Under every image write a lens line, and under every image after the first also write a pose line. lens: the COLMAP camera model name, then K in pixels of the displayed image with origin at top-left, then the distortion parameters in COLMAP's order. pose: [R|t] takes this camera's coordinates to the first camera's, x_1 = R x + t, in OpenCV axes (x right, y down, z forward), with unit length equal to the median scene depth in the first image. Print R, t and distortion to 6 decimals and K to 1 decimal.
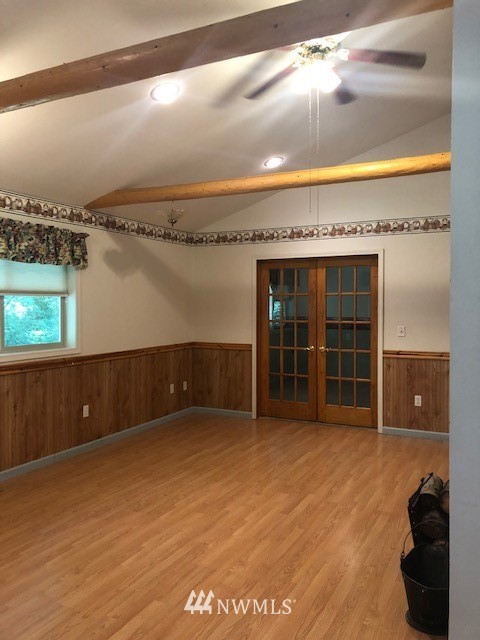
lens RADIAL K [[521.2, 0, 239.9], [0, 521.2, 312.5], [0, 0, 1]] dist [0.044150, -0.045467]
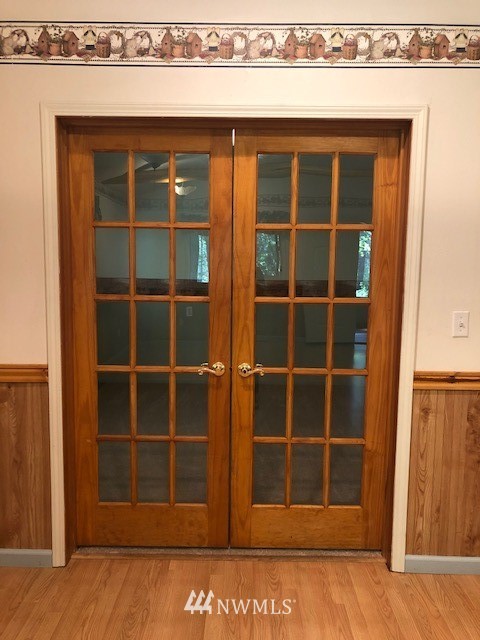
lens RADIAL K [[521.2, 0, 239.9], [0, 521.2, 312.5], [0, 0, 1]] dist [0.044150, -0.045467]
pose [[0.897296, -0.038373, 0.439758, -0.015208], [-0.003543, 0.995556, 0.094101, -0.008776], [-0.441415, -0.085995, 0.893173, 0.659952]]
